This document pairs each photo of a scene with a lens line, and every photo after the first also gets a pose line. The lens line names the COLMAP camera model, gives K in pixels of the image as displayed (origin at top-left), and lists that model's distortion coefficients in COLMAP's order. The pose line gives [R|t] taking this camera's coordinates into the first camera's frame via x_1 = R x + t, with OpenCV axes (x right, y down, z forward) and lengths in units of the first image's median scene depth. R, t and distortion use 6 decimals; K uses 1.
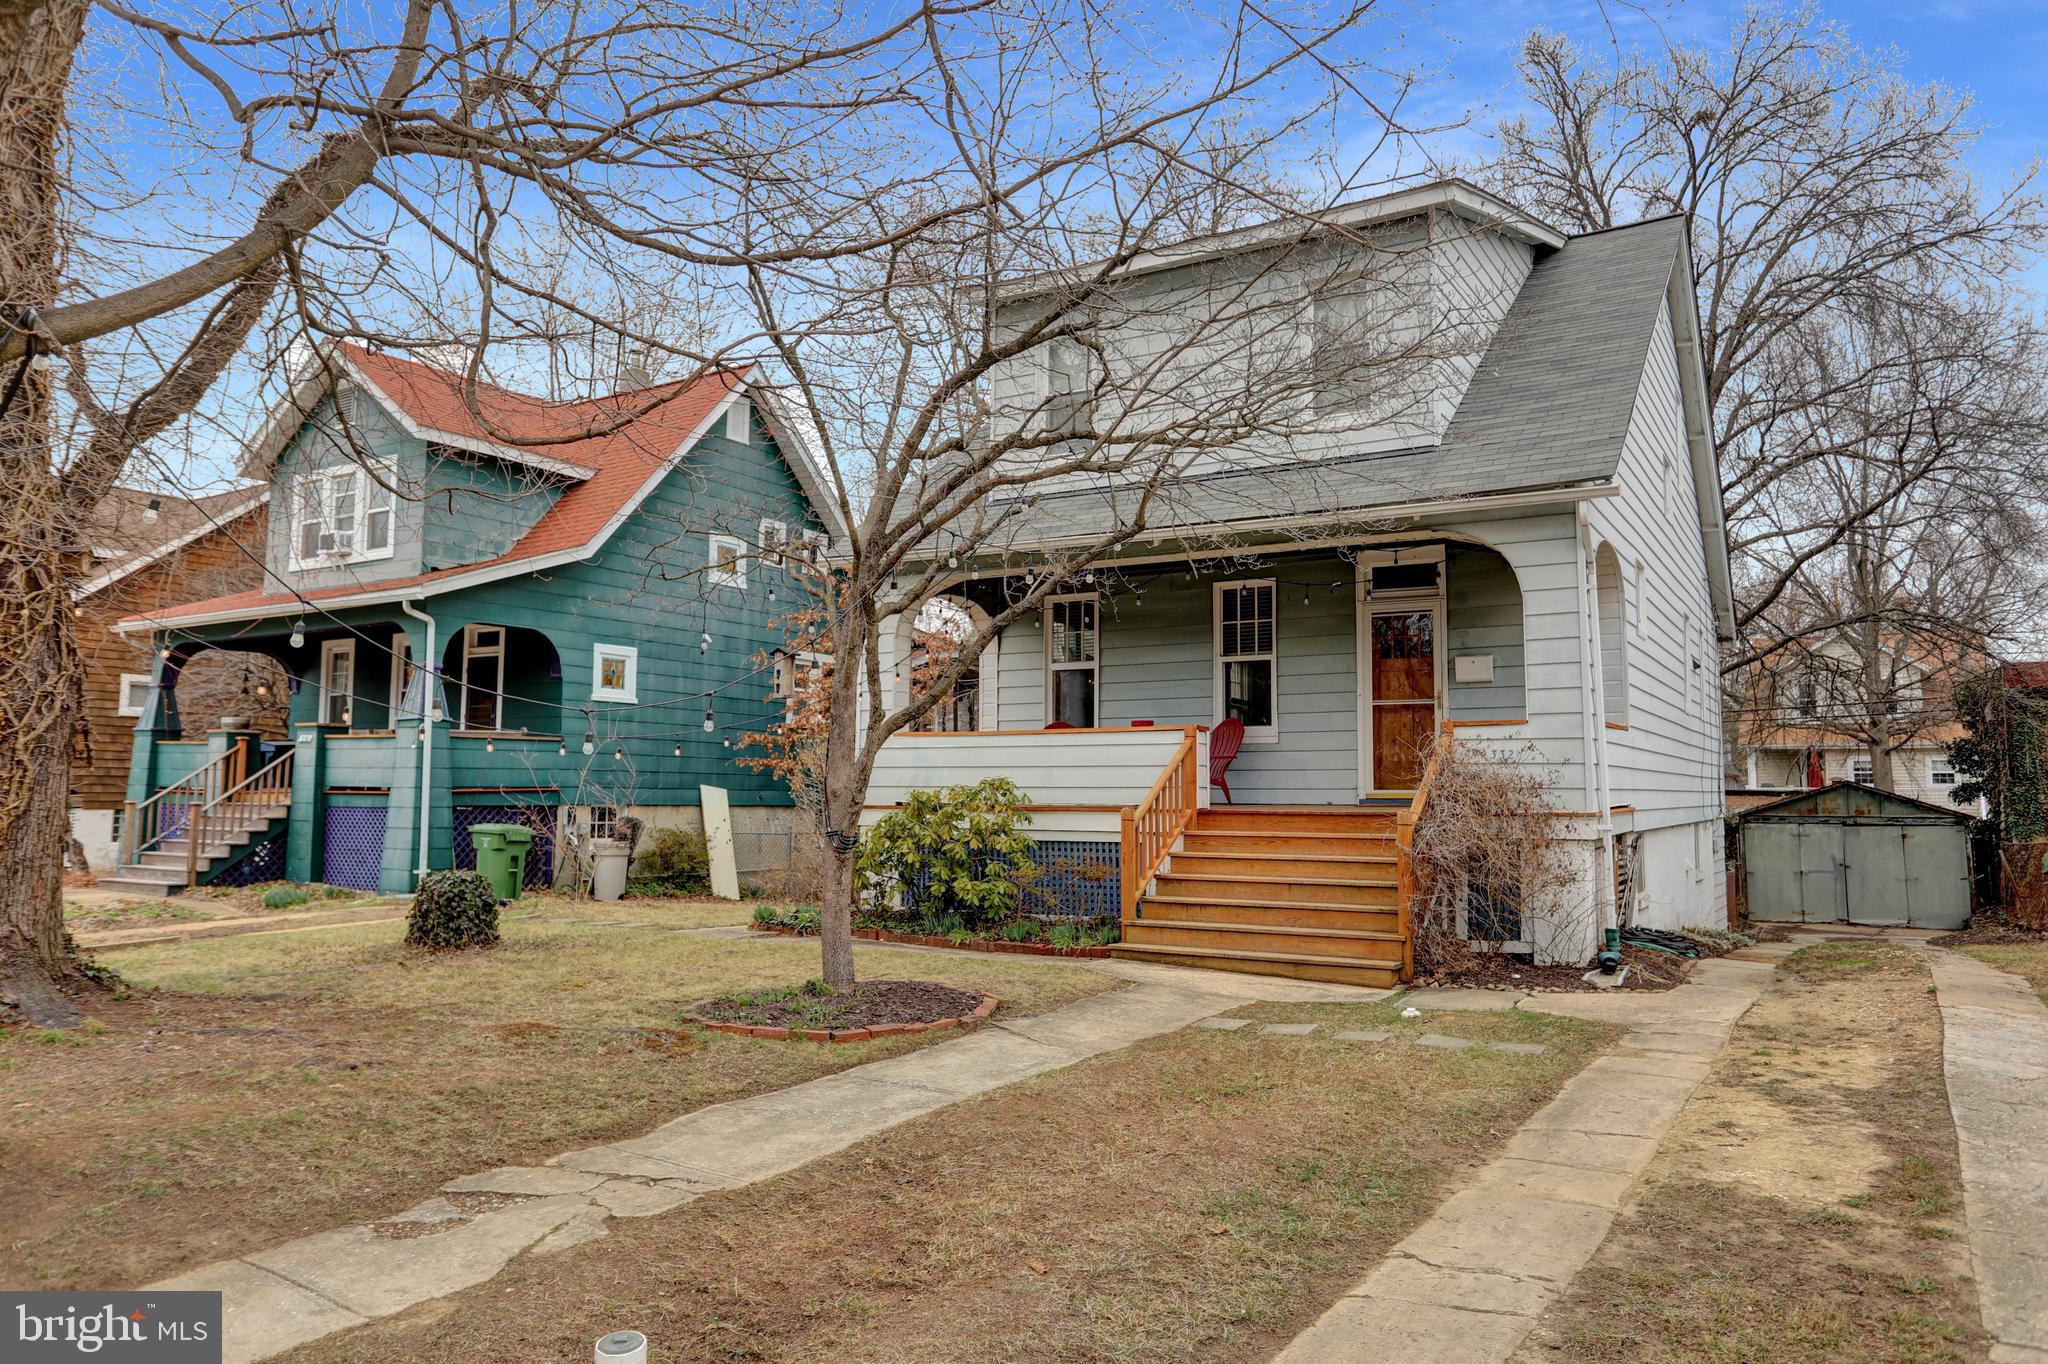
lens RADIAL K [[1367.7, 0, 1043.9], [0, 1367.7, 681.5], [0, 0, 1]] dist [-0.005234, 0.012174]
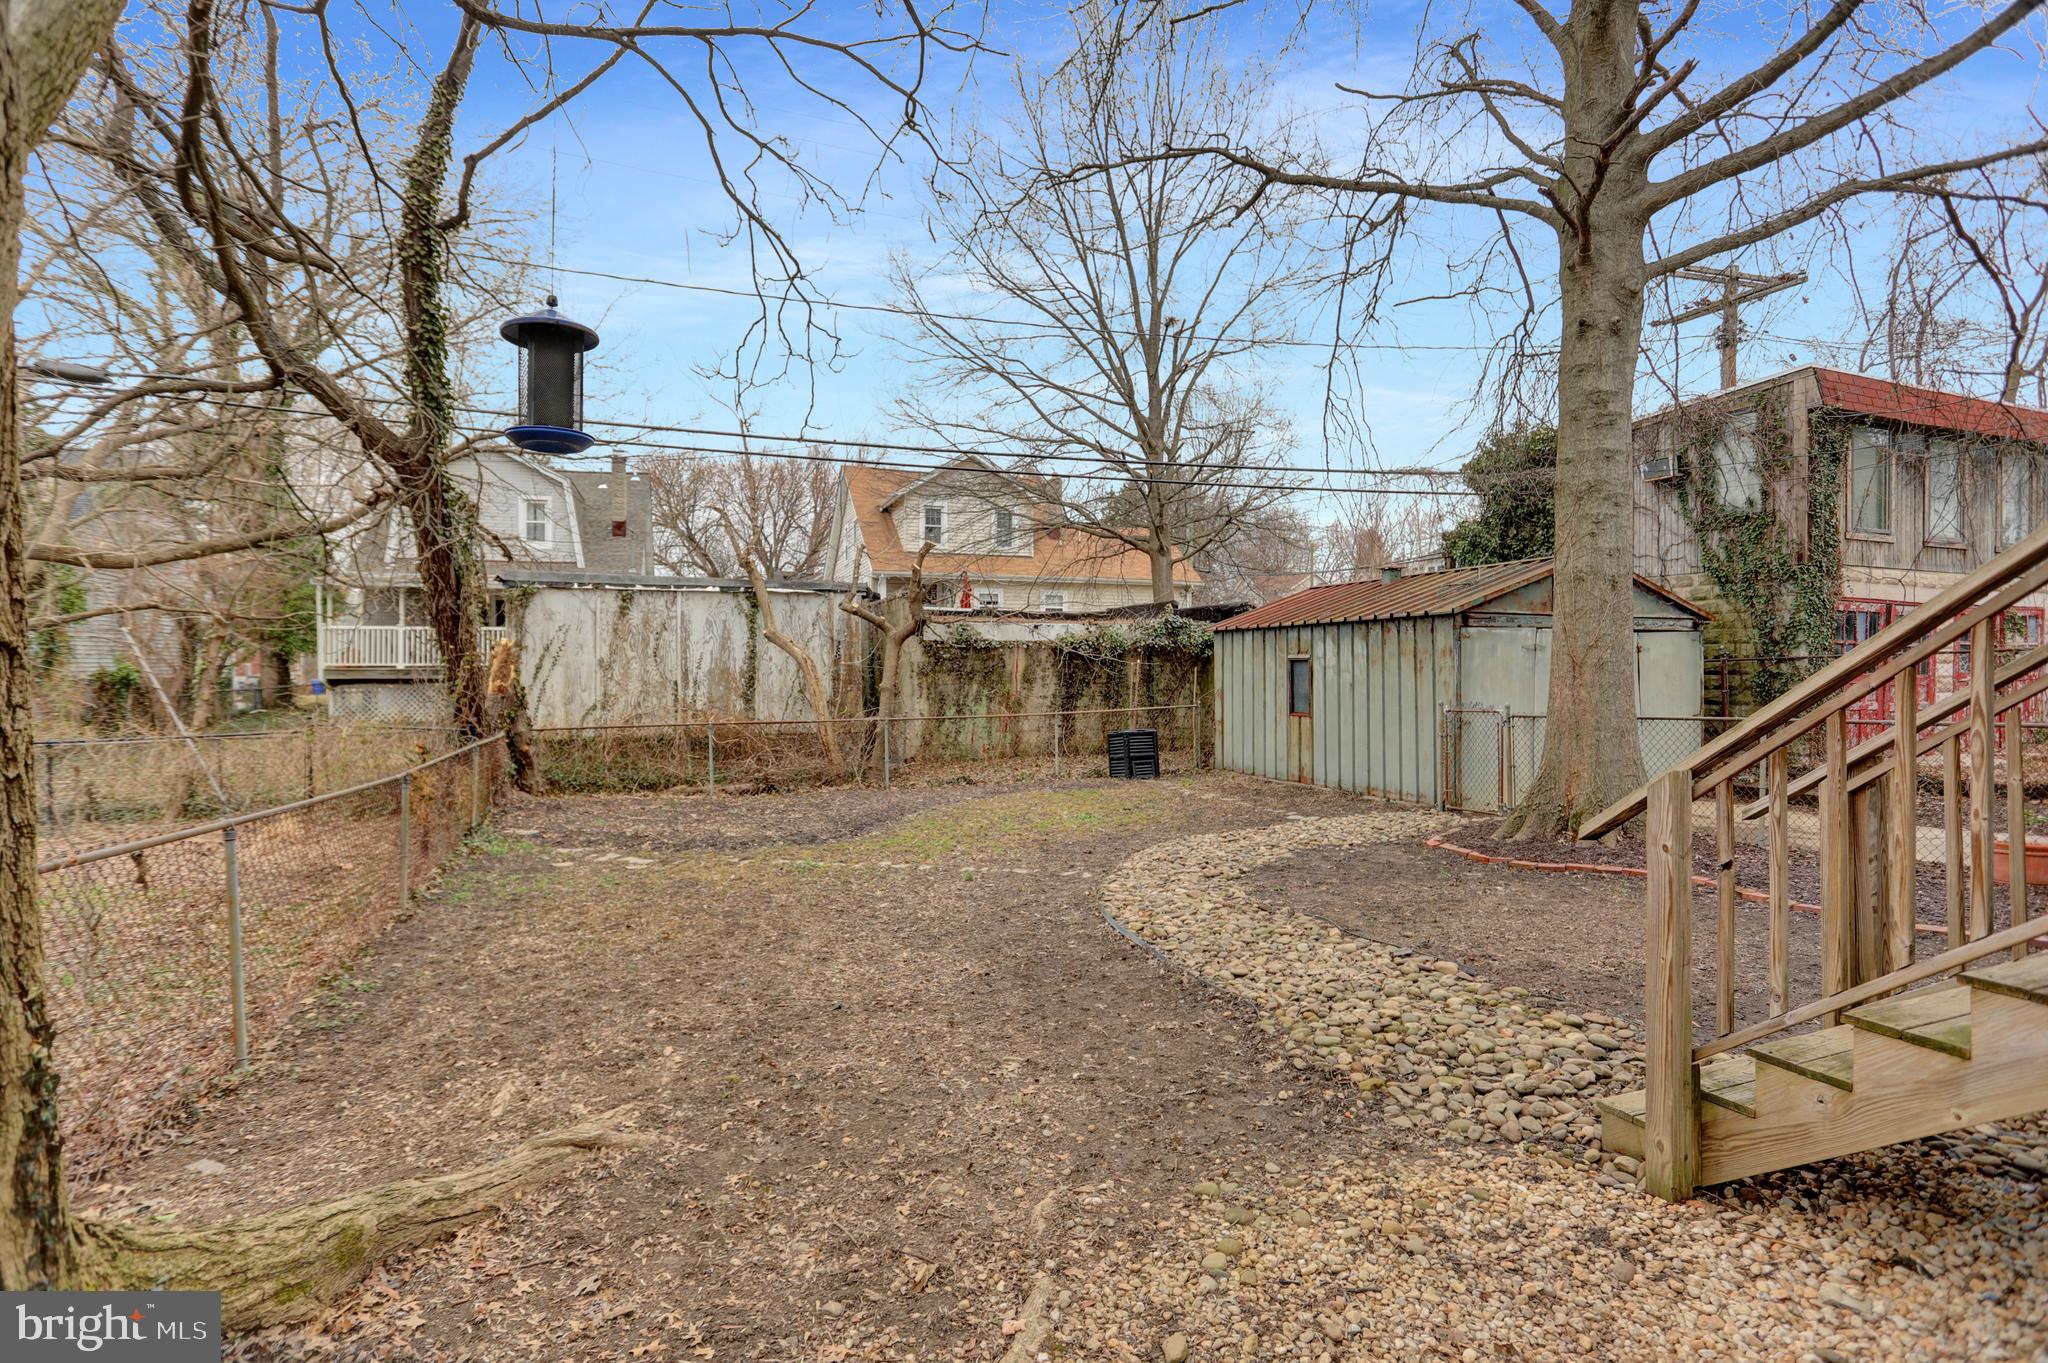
lens RADIAL K [[980.3, 0, 1020.0], [0, 980.3, 673.2], [0, 0, 1]] dist [-0.057633, 0.017957]
pose [[0.615539, -0.012224, 0.788012, 0.183181], [-0.062612, 0.995961, 0.064357, 0.157412], [-0.785616, -0.088953, 0.612287, 1.323674]]
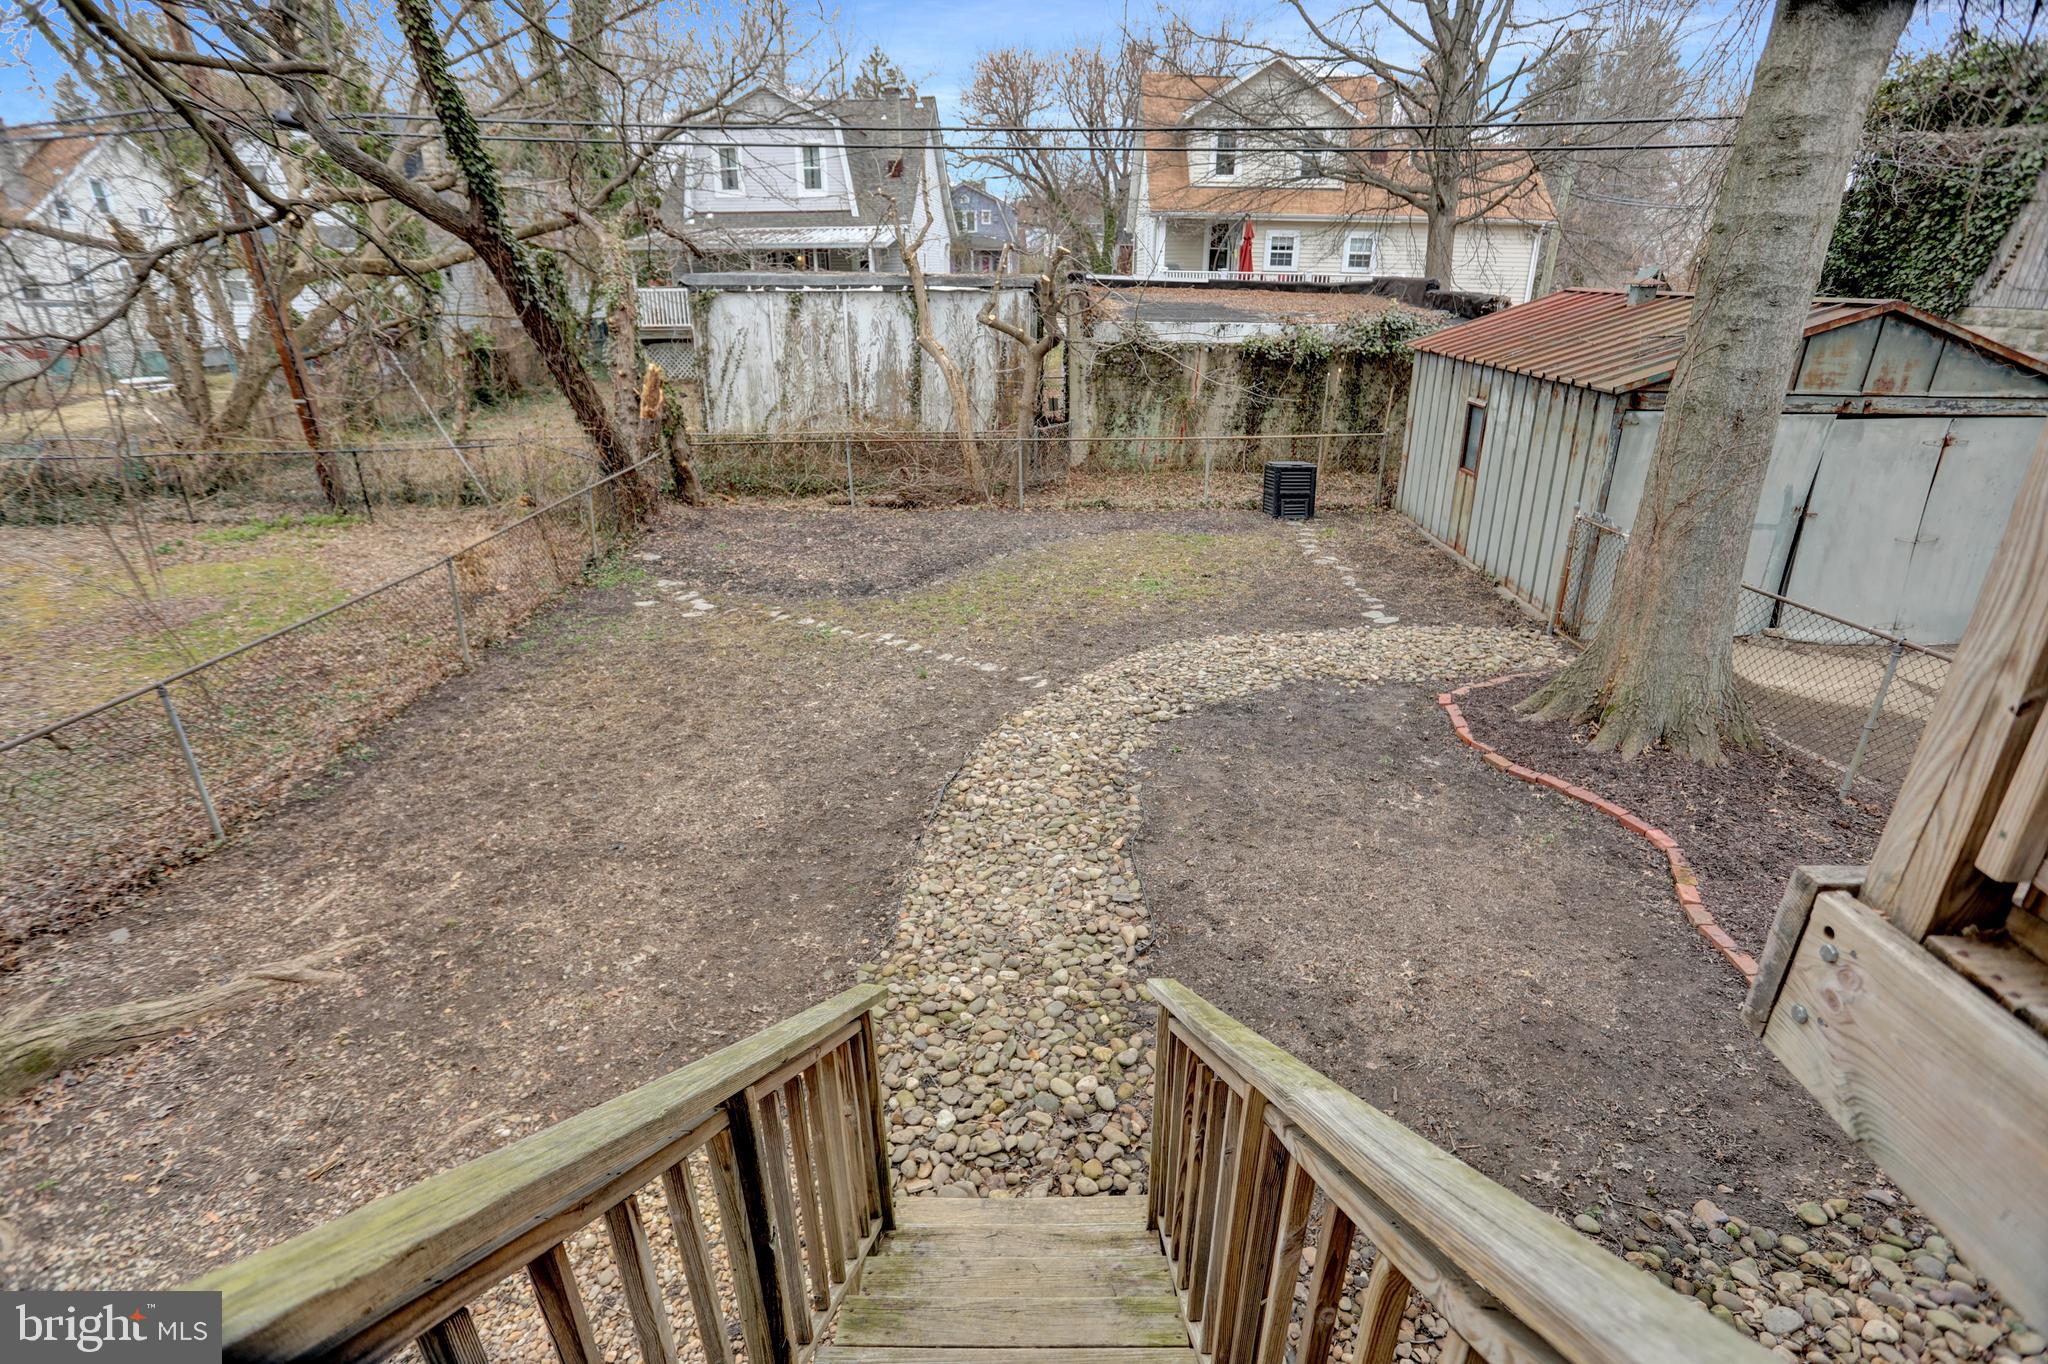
lens RADIAL K [[980.3, 0, 1021.1], [0, 980.3, 669.6], [0, 0, 1]] dist [-0.057633, 0.017957]
pose [[0.861410, -0.200178, 0.466799, 0.321380], [-0.038328, 0.890819, 0.452739, 0.076435], [-0.506461, -0.407886, 0.759688, 1.241072]]
